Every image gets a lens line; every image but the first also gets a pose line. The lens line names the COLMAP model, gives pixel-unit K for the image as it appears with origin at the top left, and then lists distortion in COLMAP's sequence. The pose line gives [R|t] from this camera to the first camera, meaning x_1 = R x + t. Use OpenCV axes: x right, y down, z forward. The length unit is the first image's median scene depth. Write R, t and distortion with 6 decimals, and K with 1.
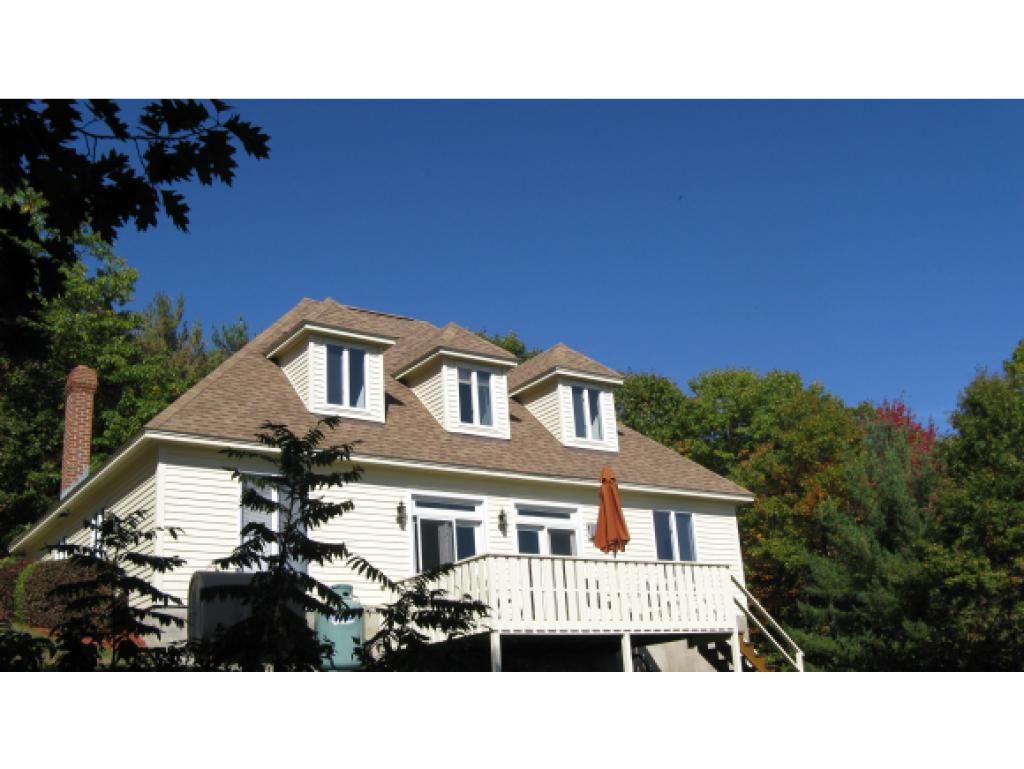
lens RADIAL K [[1046.9, 0, 512.0], [0, 1046.9, 384.5], [0, 0, 1]] dist [-0.187816, 0.193575]
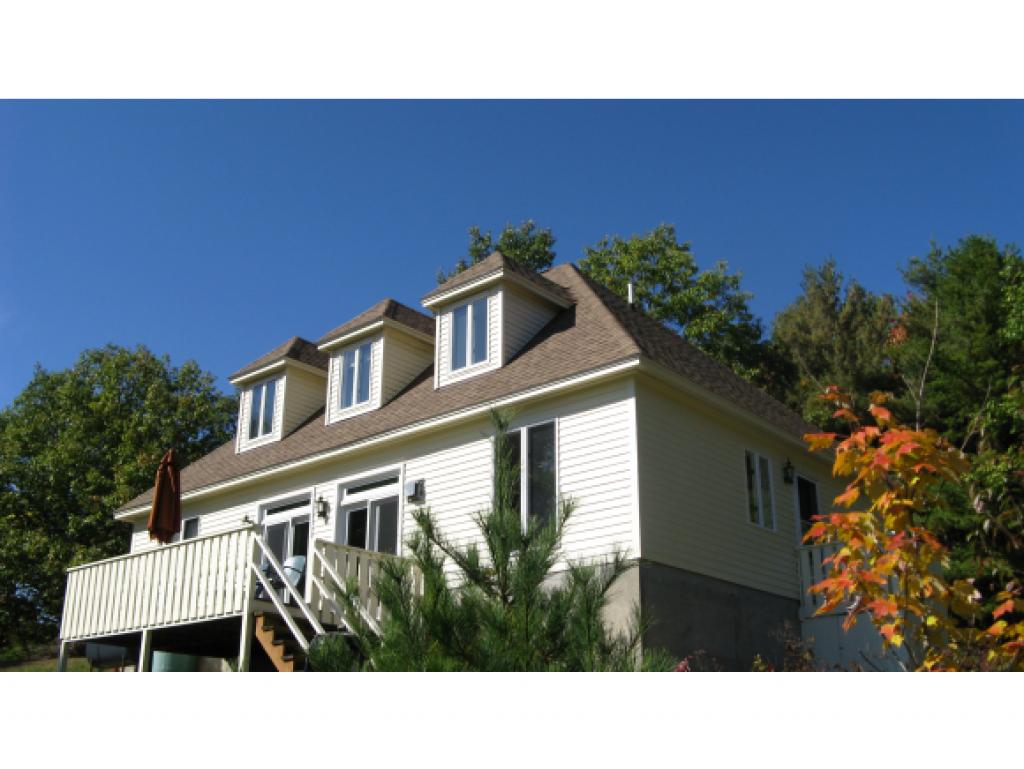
lens RADIAL K [[1046.9, 0, 512.0], [0, 1046.9, 384.5], [0, 0, 1]] dist [-0.187816, 0.193575]
pose [[0.225644, -0.278702, -0.933493, 0.911908], [0.299246, 0.931710, -0.205836, 0.265617], [0.927112, -0.232898, 0.293635, 0.897110]]
